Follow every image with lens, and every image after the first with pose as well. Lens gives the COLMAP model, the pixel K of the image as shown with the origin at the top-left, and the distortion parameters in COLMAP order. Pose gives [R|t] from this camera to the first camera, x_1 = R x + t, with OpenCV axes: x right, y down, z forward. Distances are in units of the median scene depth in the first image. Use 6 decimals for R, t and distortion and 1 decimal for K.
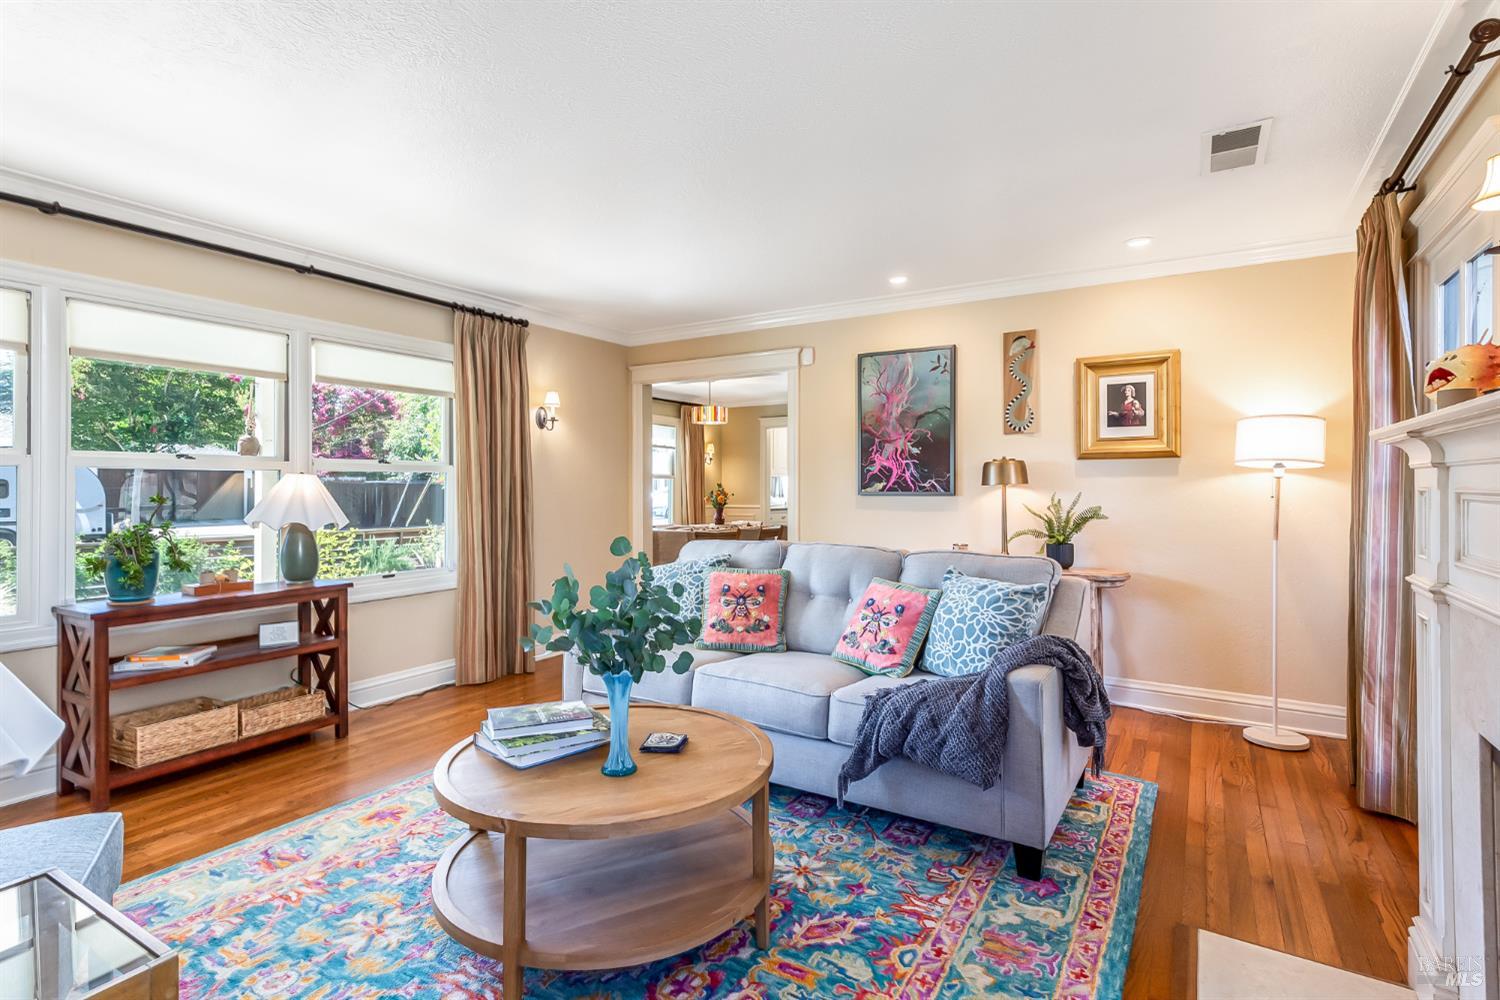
lens RADIAL K [[727.0, 0, 738.8], [0, 727.0, 486.2], [0, 0, 1]] dist [0.012951, -0.001163]
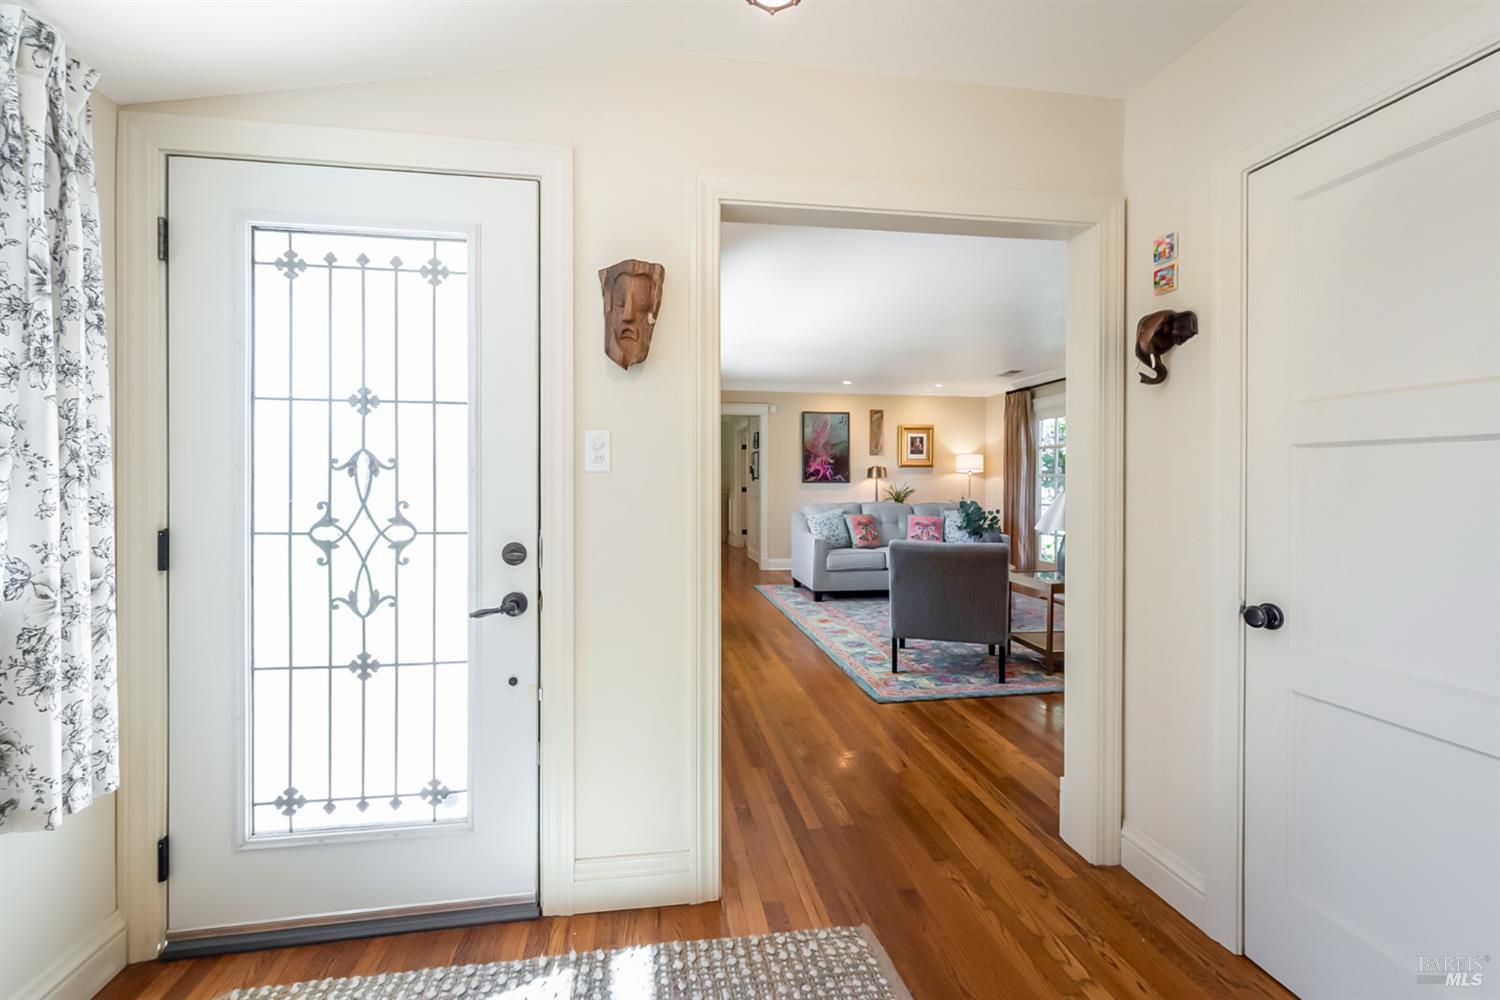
lens RADIAL K [[633.1, 0, 740.7], [0, 633.1, 487.7], [0, 0, 1]] dist [0.001191, 0.000005]
pose [[0.757636, -0.006534, 0.652644, -1.229321], [-0.001748, 0.999926, 0.012041, 0.005484], [-0.652675, -0.010263, 0.757569, -0.214697]]
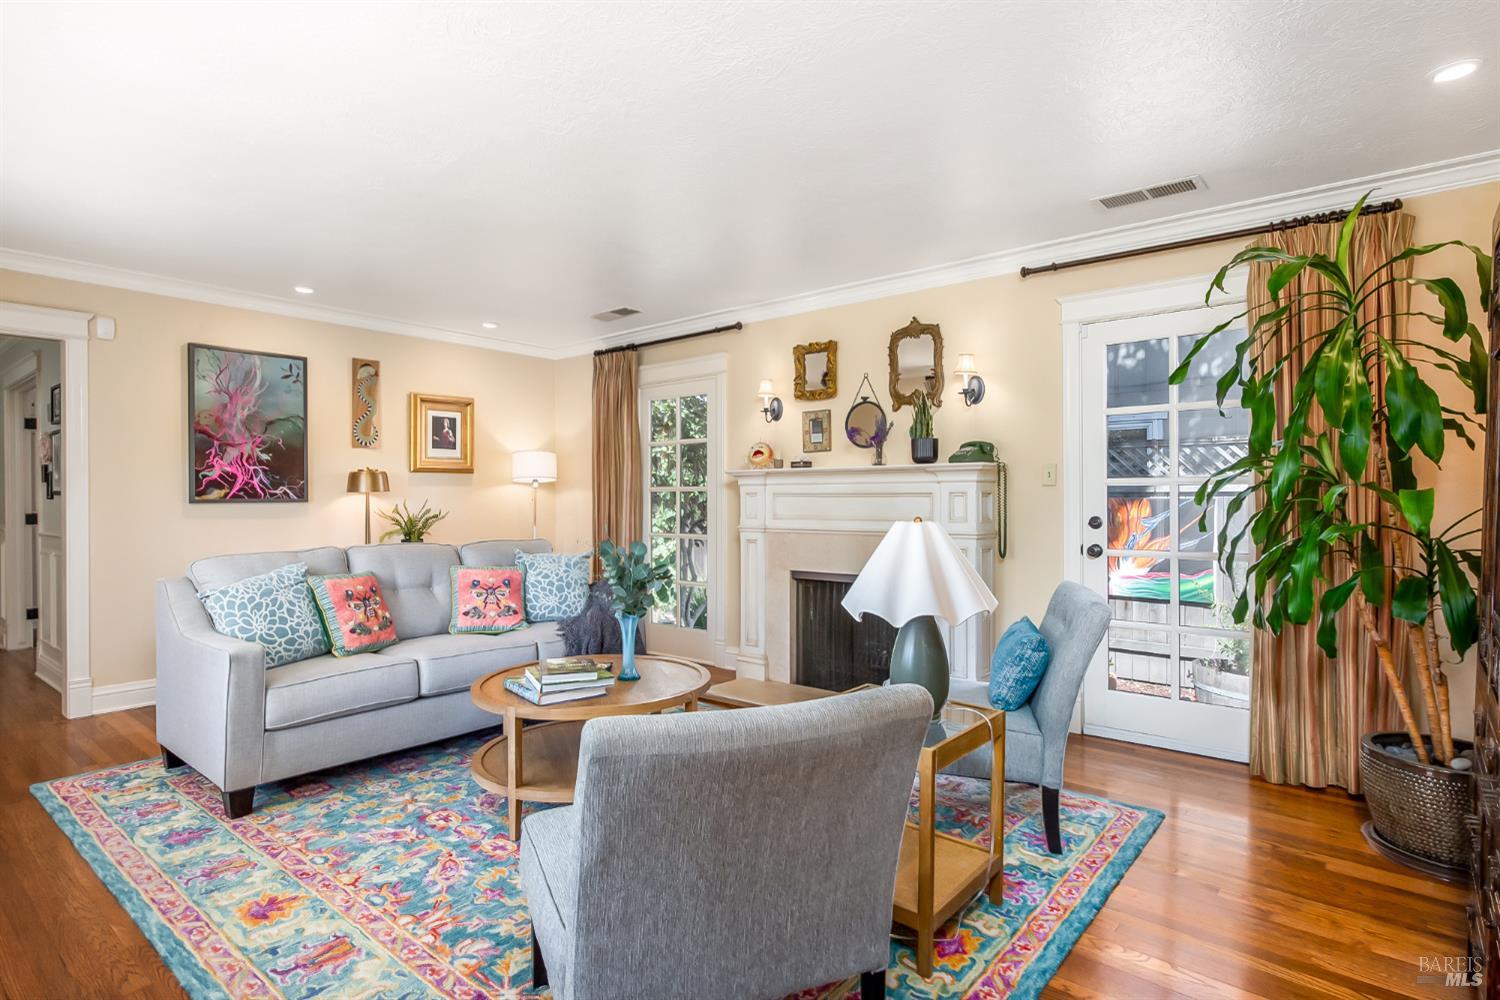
lens RADIAL K [[785.6, 0, 741.2], [0, 785.6, 493.7], [0, 0, 1]] dist [0.001484, 0.000779]
pose [[0.150861, 0.002155, 0.988553, -0.764932], [0.001905, 0.999995, -0.002471, 0.004682], [-0.988553, 0.002256, 0.150857, 0.227480]]
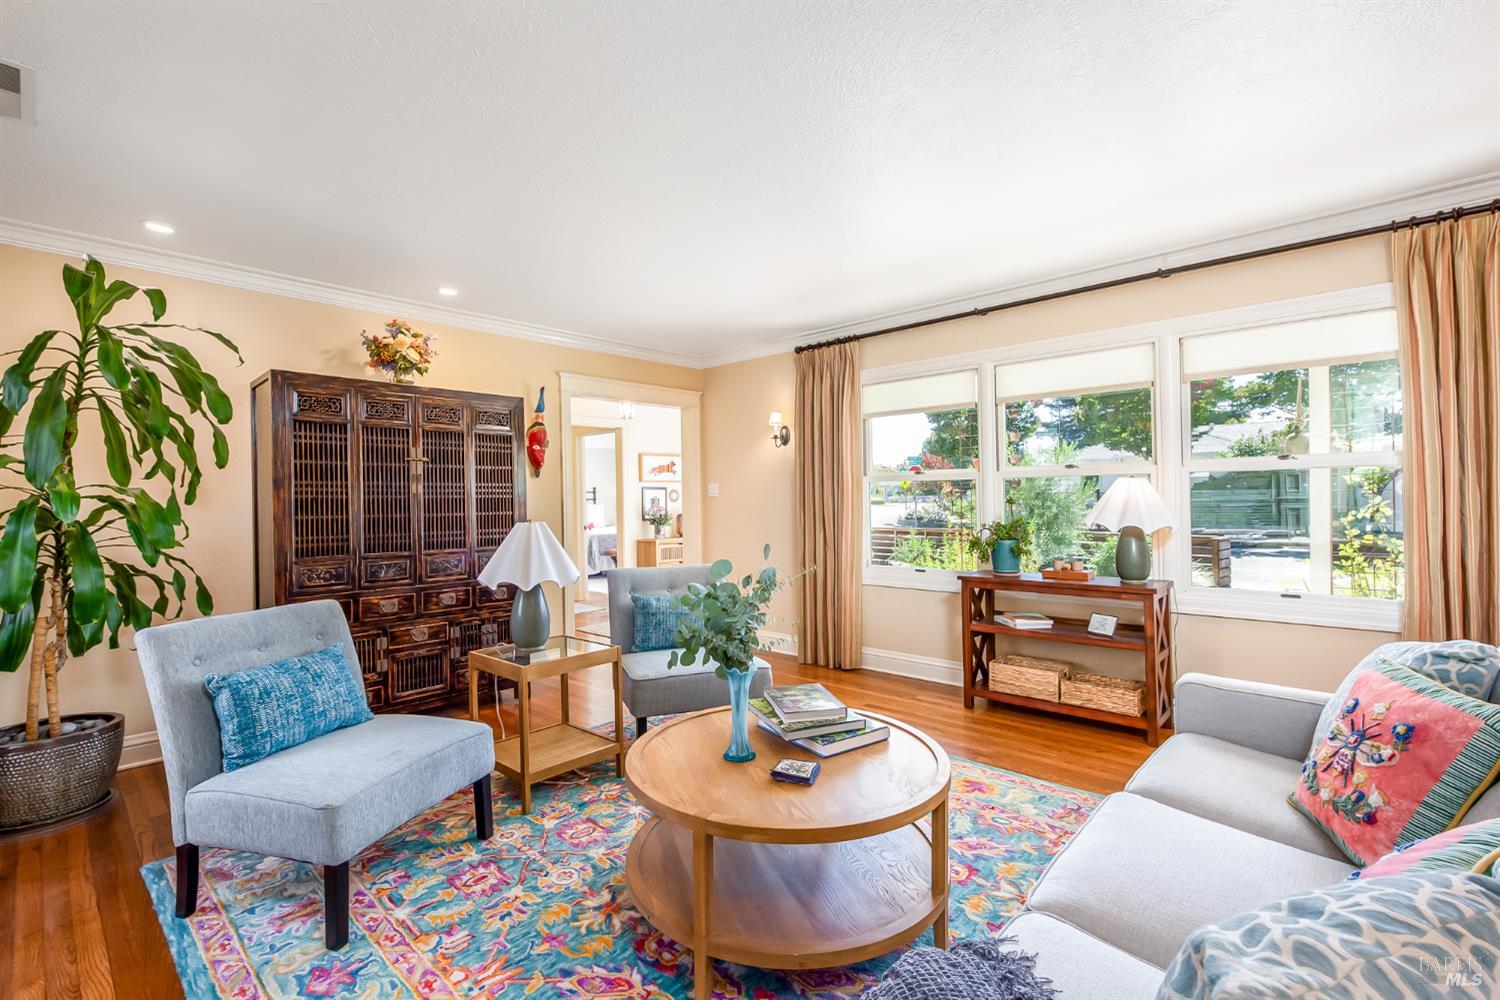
lens RADIAL K [[651.6, 0, 762.5], [0, 651.6, 499.5], [0, 0, 1]] dist [0.003943, -0.000343]
pose [[-0.177008, 0.003317, -0.984204, 0.343383], [0.016927, 0.999857, 0.000325, 0.003097], [0.984064, -0.016602, -0.177039, 0.531825]]
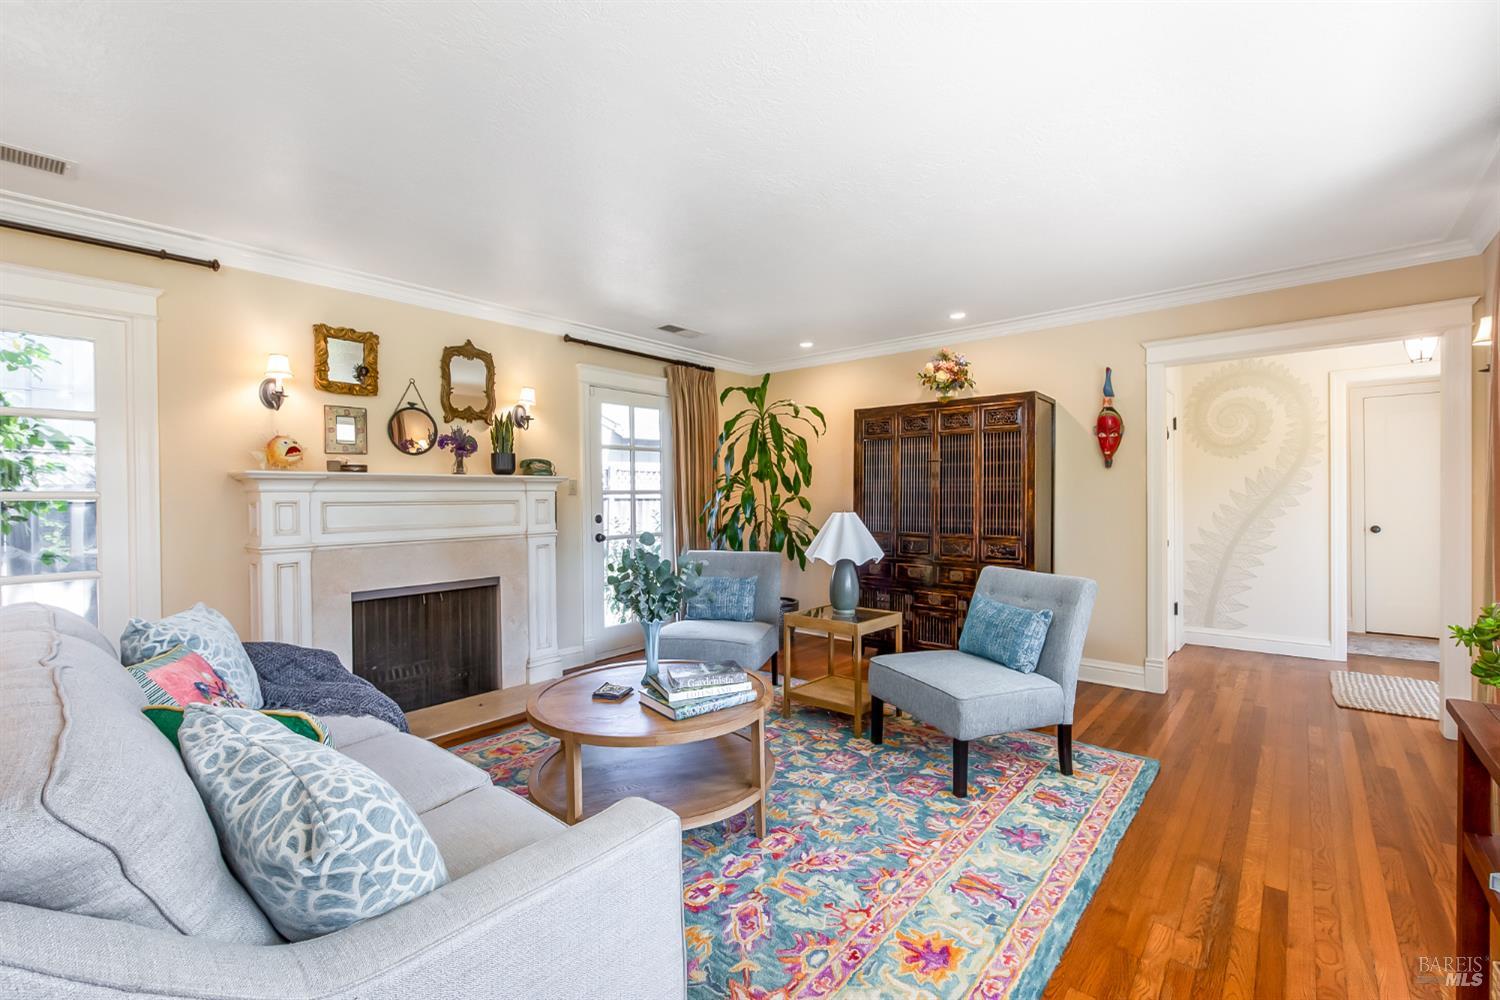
lens RADIAL K [[651.6, 0, 751.5], [0, 651.6, 498.8], [0, 0, 1]] dist [0.003943, -0.000343]
pose [[-0.989008, 0.010131, 0.147515, -0.252384], [0.010531, 0.999943, 0.001931, 0.001247], [-0.147487, 0.003463, -0.989058, 1.018449]]
